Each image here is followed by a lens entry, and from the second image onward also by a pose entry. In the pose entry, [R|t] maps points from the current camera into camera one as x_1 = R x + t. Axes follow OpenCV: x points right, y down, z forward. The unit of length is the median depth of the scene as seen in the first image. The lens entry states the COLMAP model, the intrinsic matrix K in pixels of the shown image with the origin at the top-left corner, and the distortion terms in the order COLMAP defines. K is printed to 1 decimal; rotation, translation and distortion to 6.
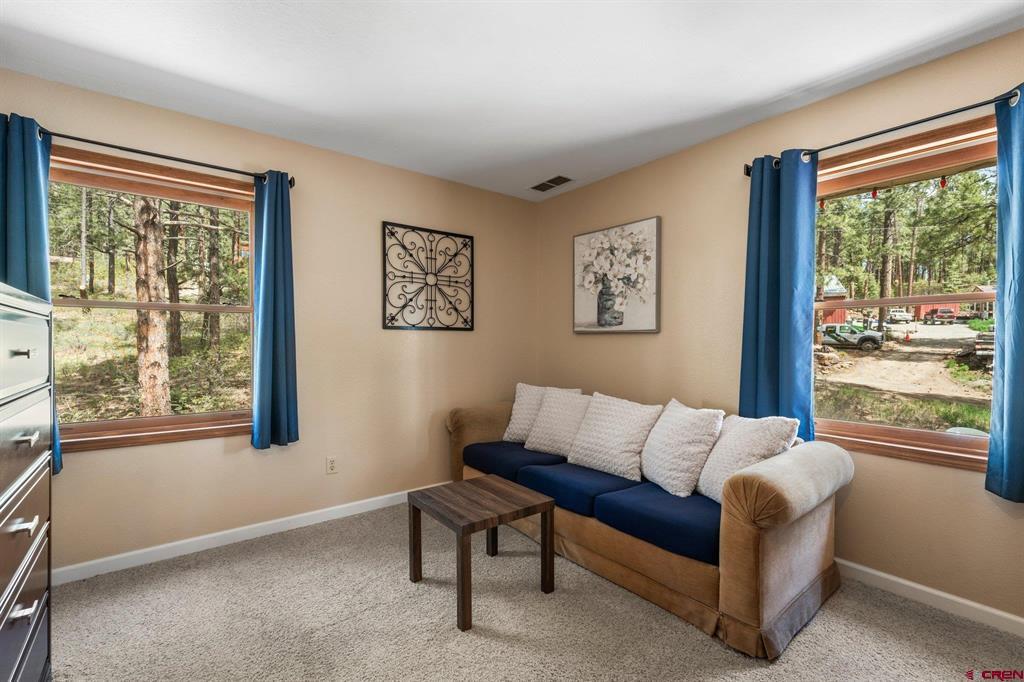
lens RADIAL K [[449.4, 0, 511.7], [0, 449.4, 345.3], [0, 0, 1]] dist [-0.001202, -0.000097]
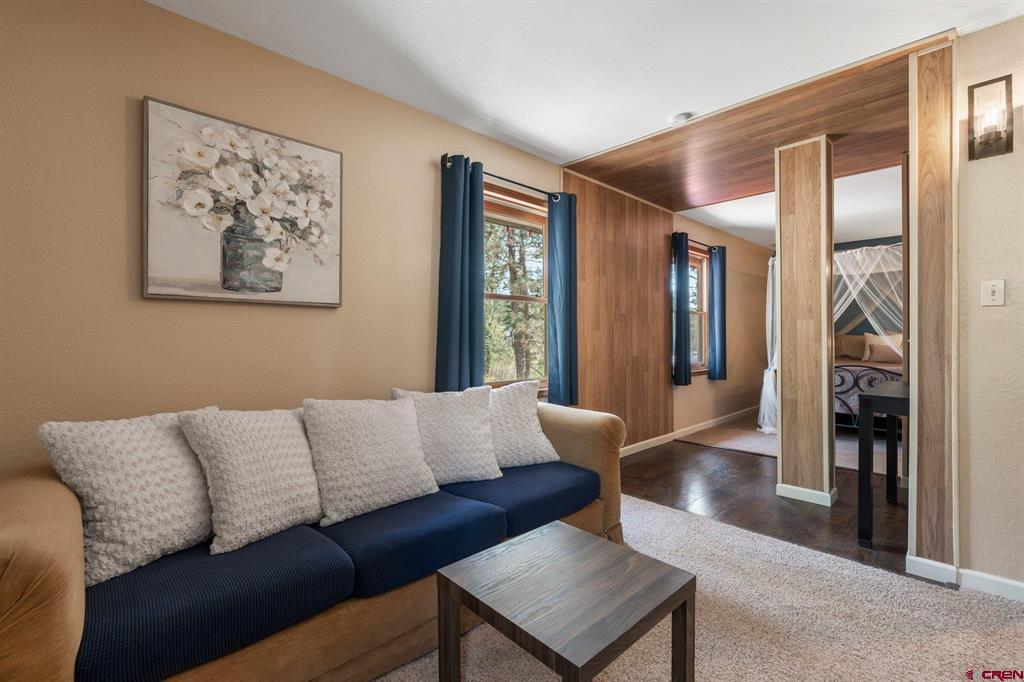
lens RADIAL K [[449.4, 0, 511.2], [0, 449.4, 334.1], [0, 0, 1]] dist [-0.001202, -0.000097]
pose [[-0.087851, -0.003571, 0.996127, -0.416302], [0.004593, 0.999981, 0.003989, 0.013383], [-0.996123, 0.004926, -0.087833, 0.722222]]
